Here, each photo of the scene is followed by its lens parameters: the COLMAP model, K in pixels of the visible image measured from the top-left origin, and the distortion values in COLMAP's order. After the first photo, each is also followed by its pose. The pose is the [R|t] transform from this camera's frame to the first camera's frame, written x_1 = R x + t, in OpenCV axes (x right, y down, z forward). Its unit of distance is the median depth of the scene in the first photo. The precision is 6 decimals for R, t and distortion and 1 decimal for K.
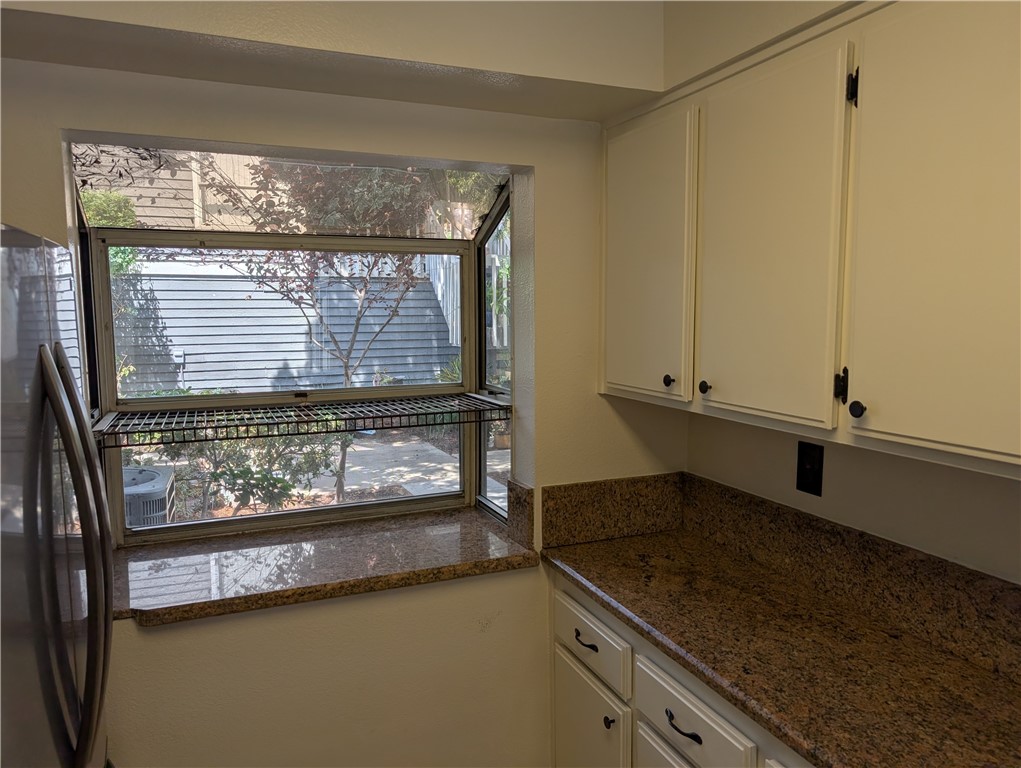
lens RADIAL K [[732.6, 0, 523.6], [0, 732.6, 381.7], [0, 0, 1]] dist [0.038690, -0.033168]
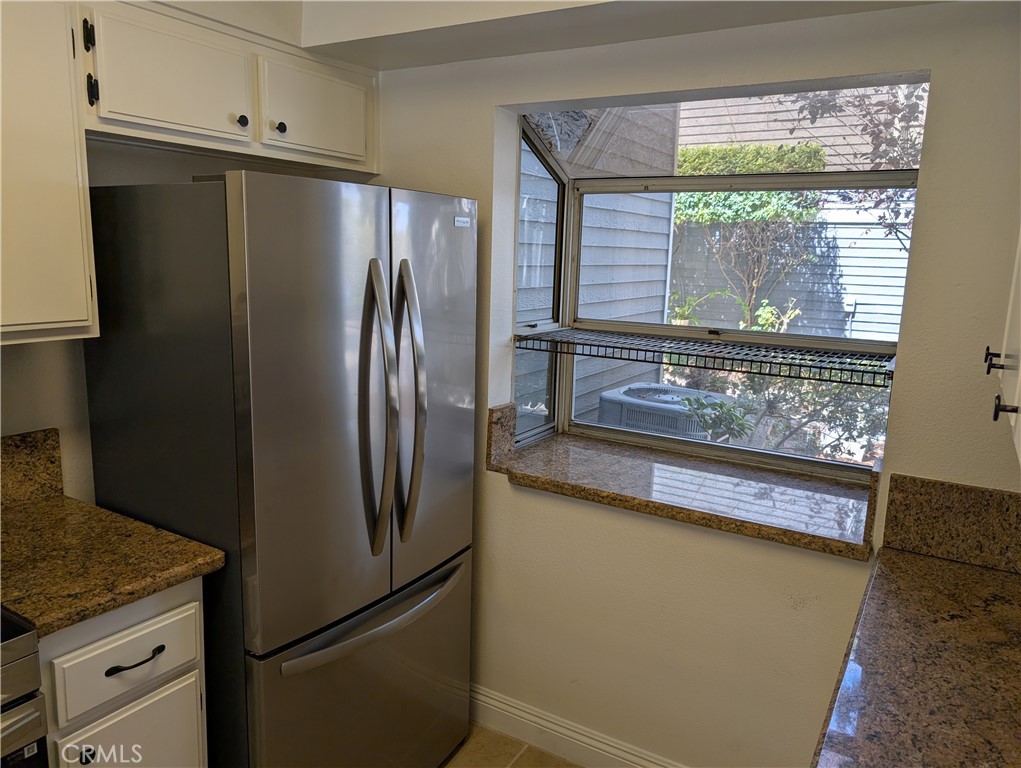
lens RADIAL K [[744.2, 0, 523.4], [0, 744.2, 384.7], [0, 0, 1]] dist [0.008917, -0.006894]
pose [[0.595007, 0.169328, -0.785681, 0.148275], [-0.116178, 0.985409, 0.124389, -0.003578], [0.795279, 0.017267, 0.605997, 0.057949]]
